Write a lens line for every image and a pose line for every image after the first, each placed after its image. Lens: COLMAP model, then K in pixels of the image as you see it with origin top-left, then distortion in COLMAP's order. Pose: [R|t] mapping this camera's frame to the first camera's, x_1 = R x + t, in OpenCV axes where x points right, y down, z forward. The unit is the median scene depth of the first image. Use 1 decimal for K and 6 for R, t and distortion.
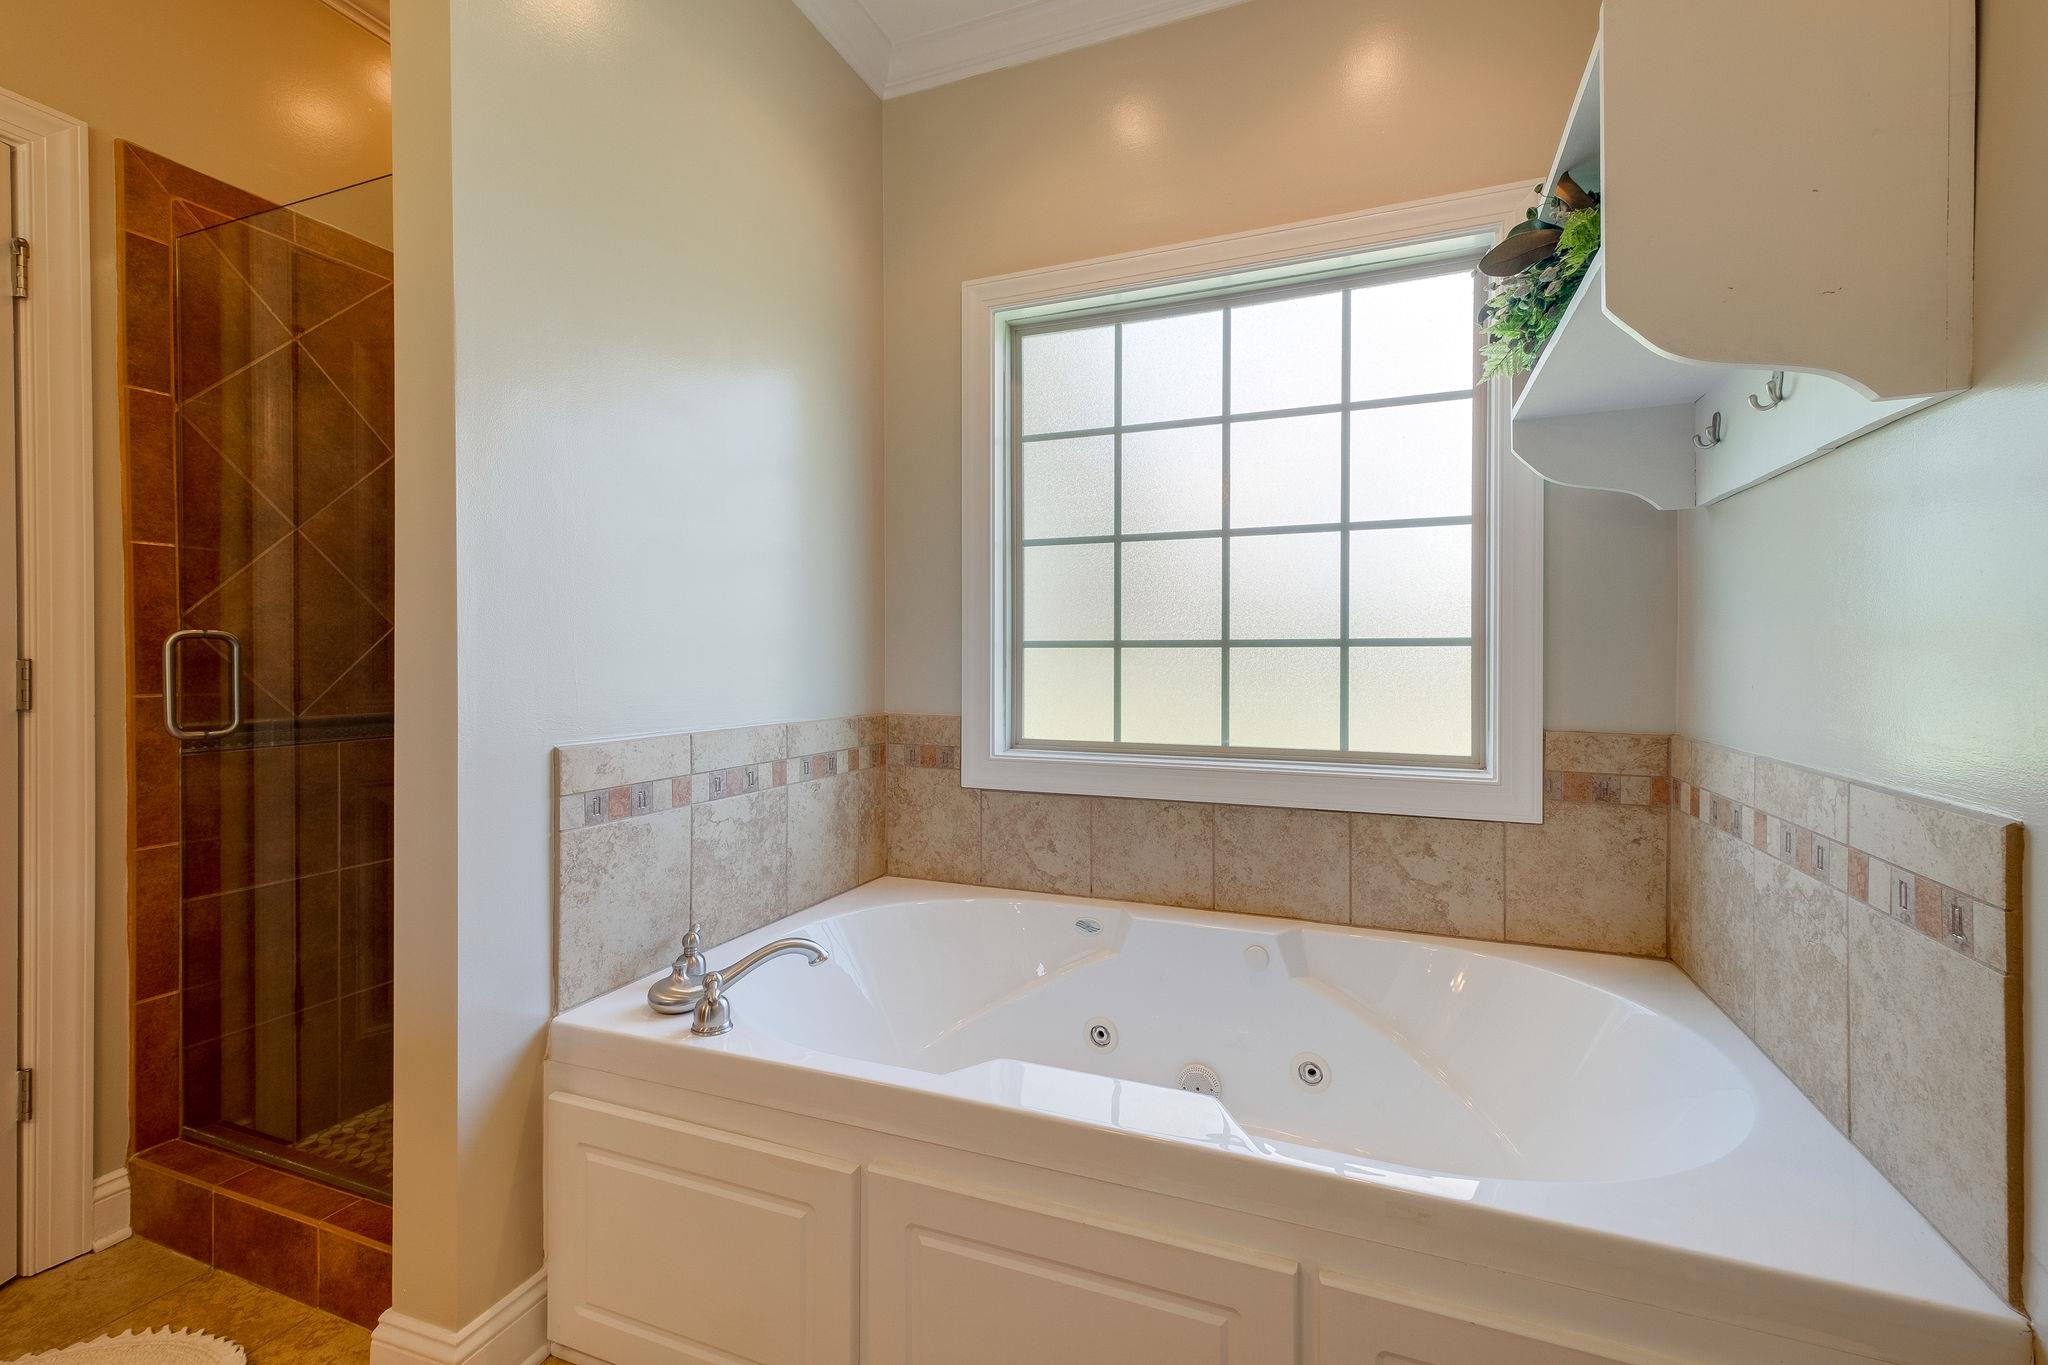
lens RADIAL K [[899.1, 0, 1015.5], [0, 899.1, 685.4], [0, 0, 1]] dist [0.012025, 0.000046]
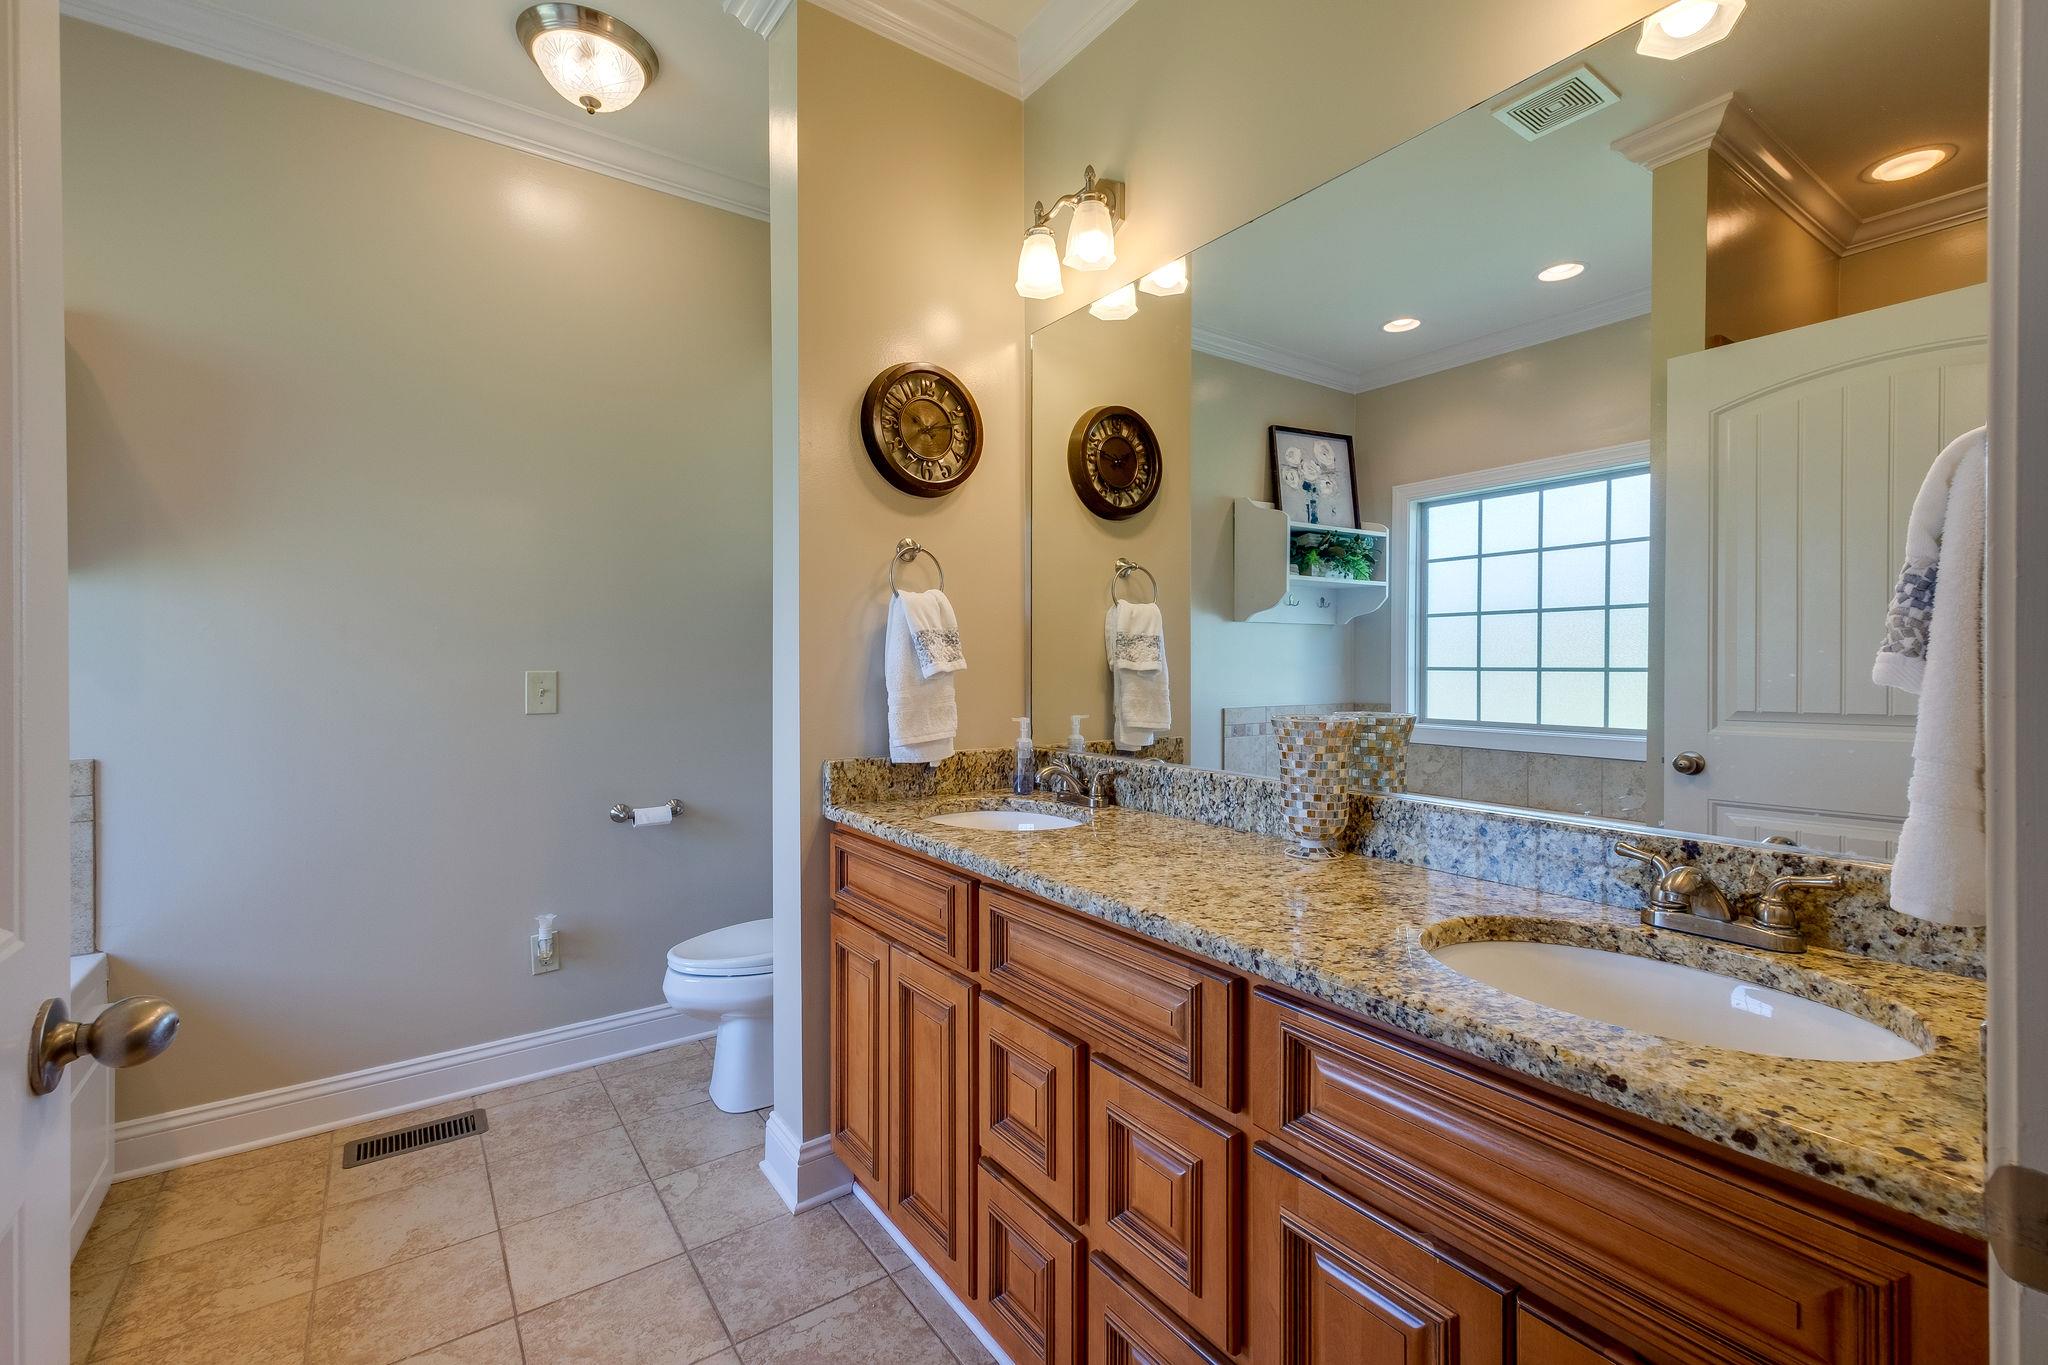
lens RADIAL K [[899.1, 0, 1015.8], [0, 899.1, 677.8], [0, 0, 1]] dist [0.012025, 0.000046]
pose [[0.835130, 0.004478, -0.550034, 0.344439], [-0.002776, 0.999988, 0.003926, -0.032458], [0.550045, -0.001752, 0.835133, -1.128208]]
